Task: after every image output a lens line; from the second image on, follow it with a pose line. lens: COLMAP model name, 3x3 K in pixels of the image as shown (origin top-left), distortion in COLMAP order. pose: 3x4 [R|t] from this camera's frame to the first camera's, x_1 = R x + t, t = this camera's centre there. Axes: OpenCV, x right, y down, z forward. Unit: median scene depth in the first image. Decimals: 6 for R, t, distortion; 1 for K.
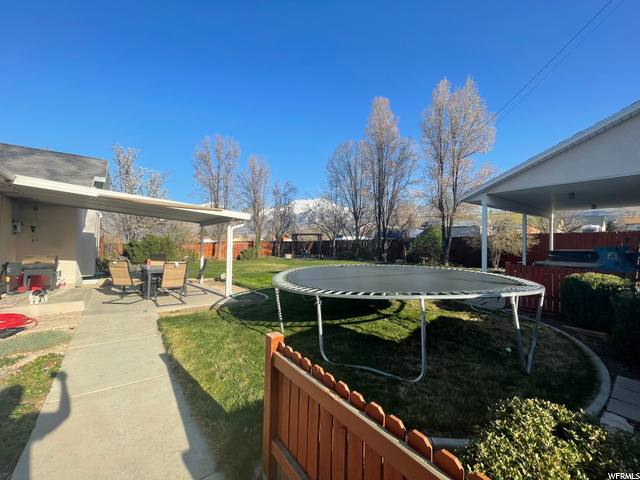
lens RADIAL K [[254.4, 0, 317.5], [0, 254.4, 238.4], [0, 0, 1]] dist [0.000606, 0.000054]
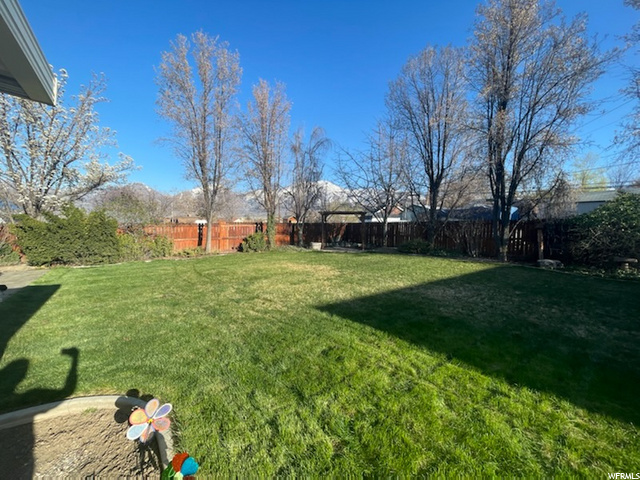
lens RADIAL K [[254.4, 0, 322.3], [0, 254.4, 241.5], [0, 0, 1]] dist [0.000606, 0.000054]
pose [[0.999562, 0.006628, 0.028839, -0.122237], [-0.008938, 0.996698, 0.080702, 0.005151], [-0.028209, -0.080925, 0.996321, 0.354437]]
